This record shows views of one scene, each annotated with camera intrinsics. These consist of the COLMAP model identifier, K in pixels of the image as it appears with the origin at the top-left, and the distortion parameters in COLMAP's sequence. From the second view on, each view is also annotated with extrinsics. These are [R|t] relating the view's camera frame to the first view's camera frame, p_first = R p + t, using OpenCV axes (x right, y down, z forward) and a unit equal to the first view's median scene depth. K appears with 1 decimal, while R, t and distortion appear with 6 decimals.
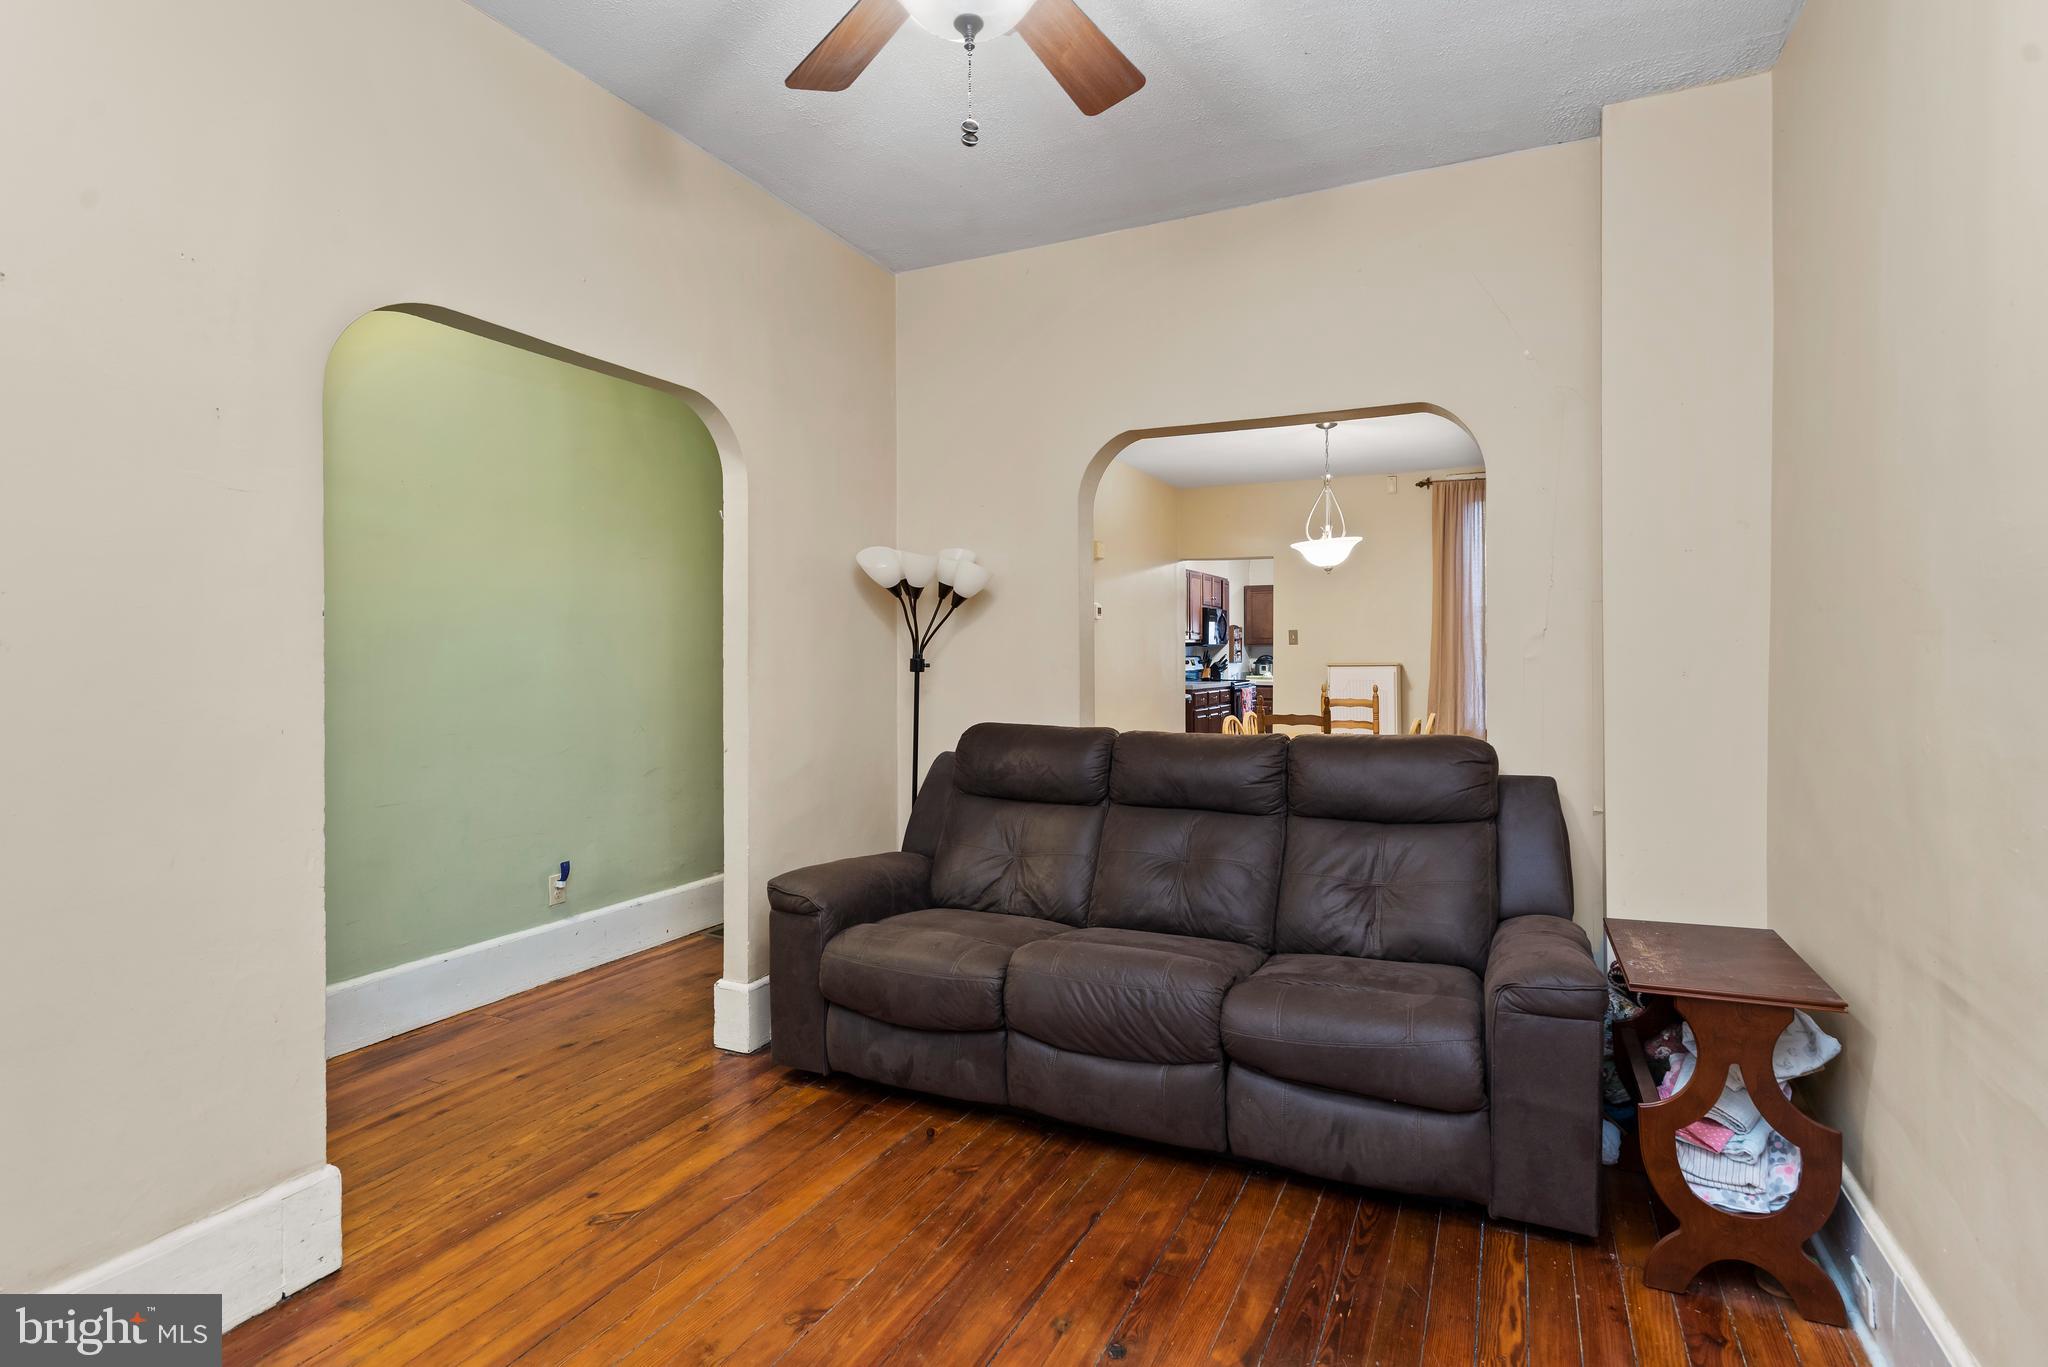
lens RADIAL K [[982.9, 0, 1024.0], [0, 982.9, 683.5], [0, 0, 1]] dist [-0.000760, -0.000016]
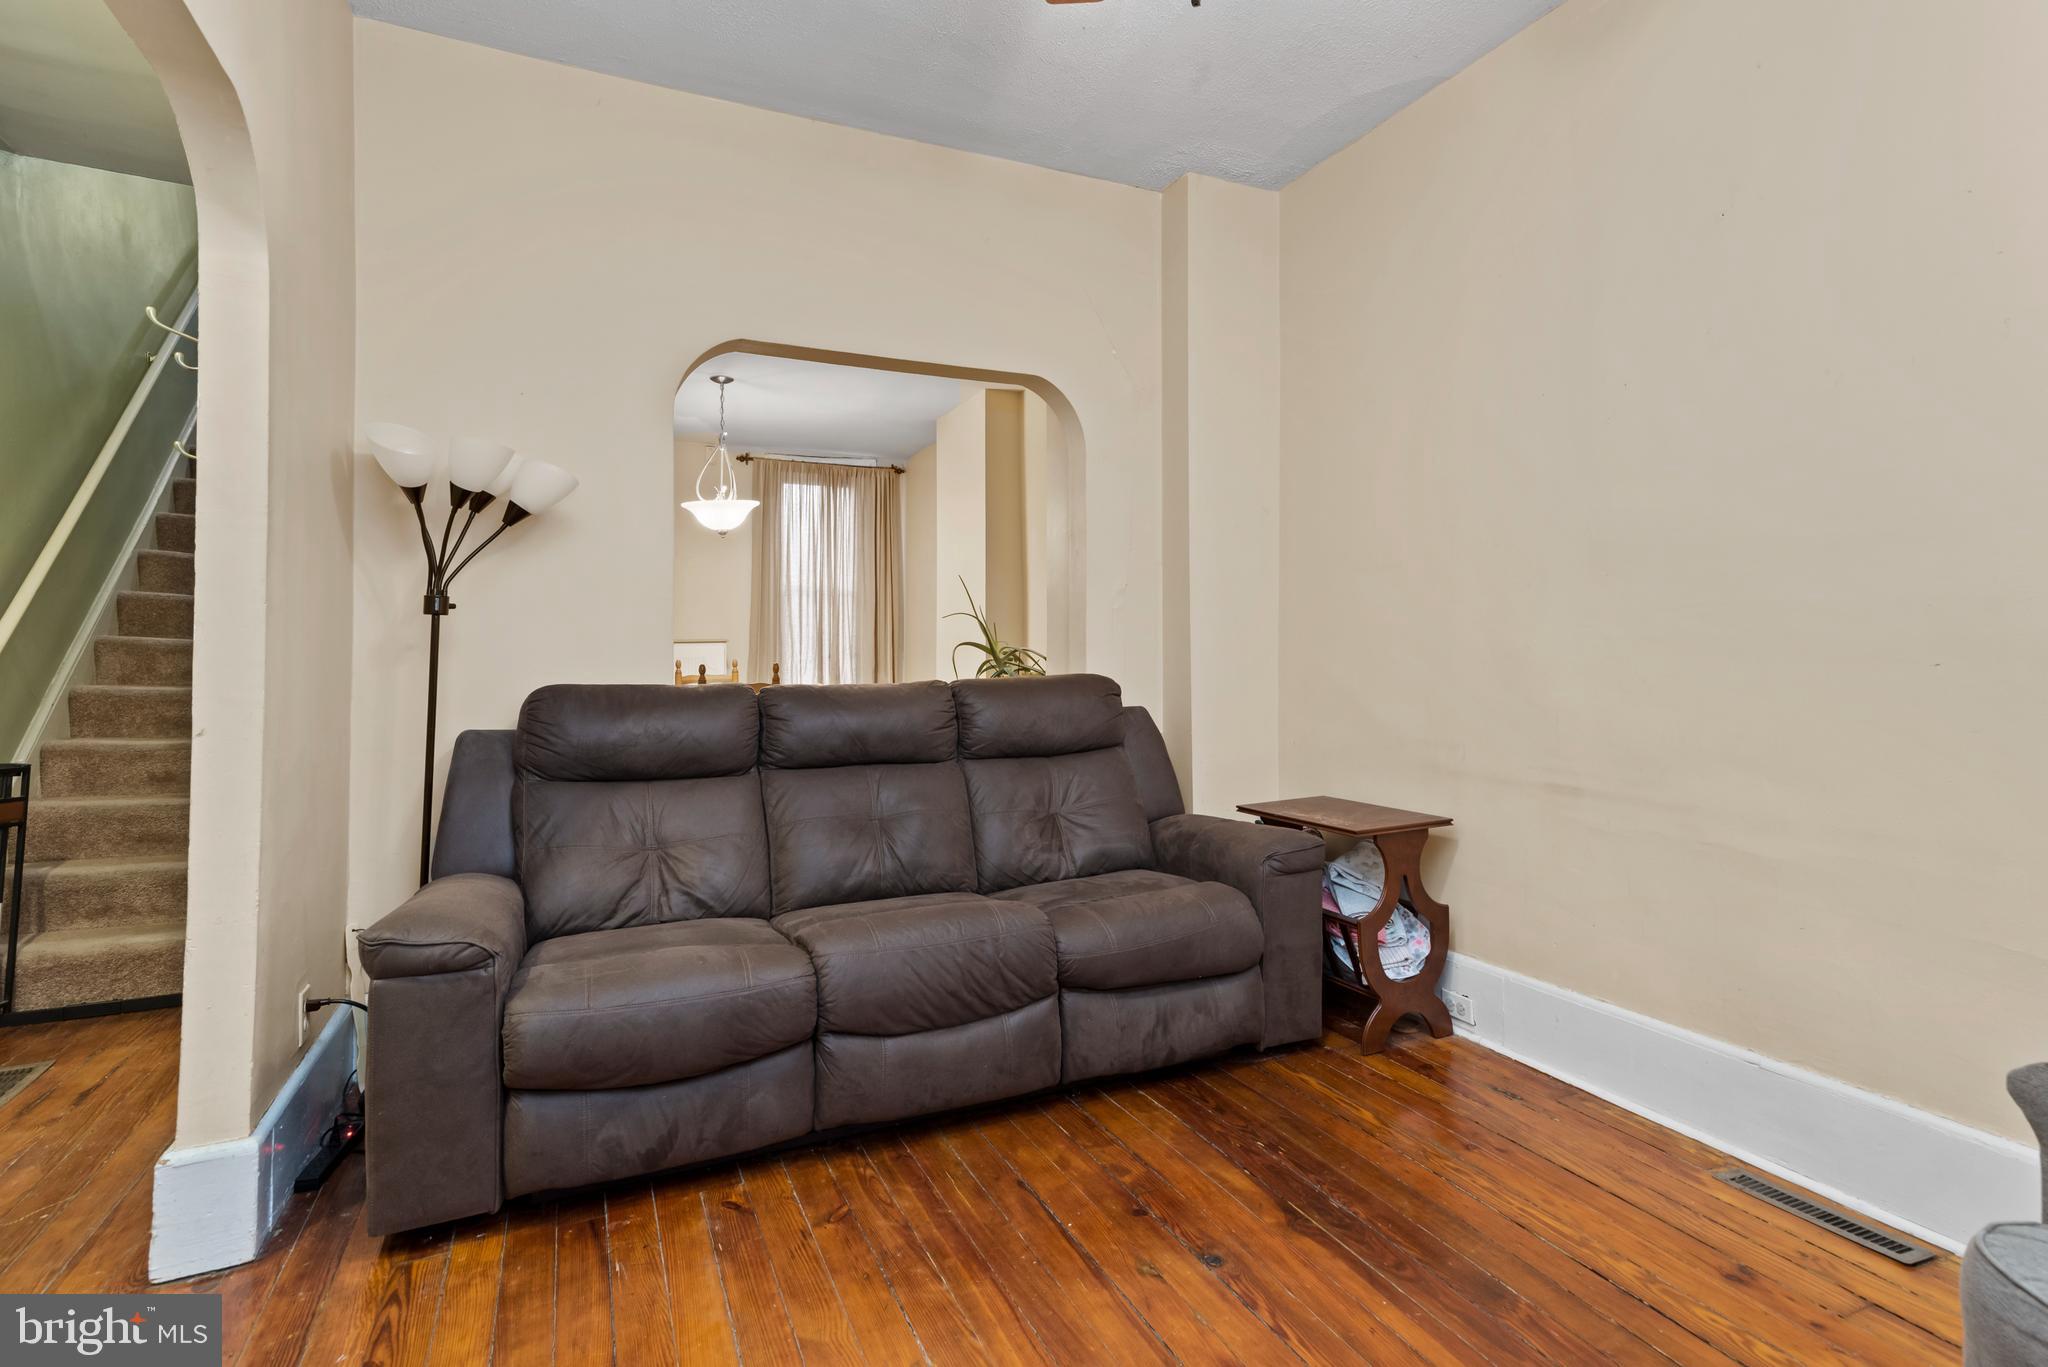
lens RADIAL K [[1040.6, 0, 1027.0], [0, 1040.6, 655.6], [0, 0, 1]] dist [0.025406, -0.000003]
pose [[0.644531, -0.000298, 0.764578, -0.582786], [0.022702, 0.999566, -0.018748, 0.057572], [-0.764241, 0.029441, 0.644259, 0.305641]]
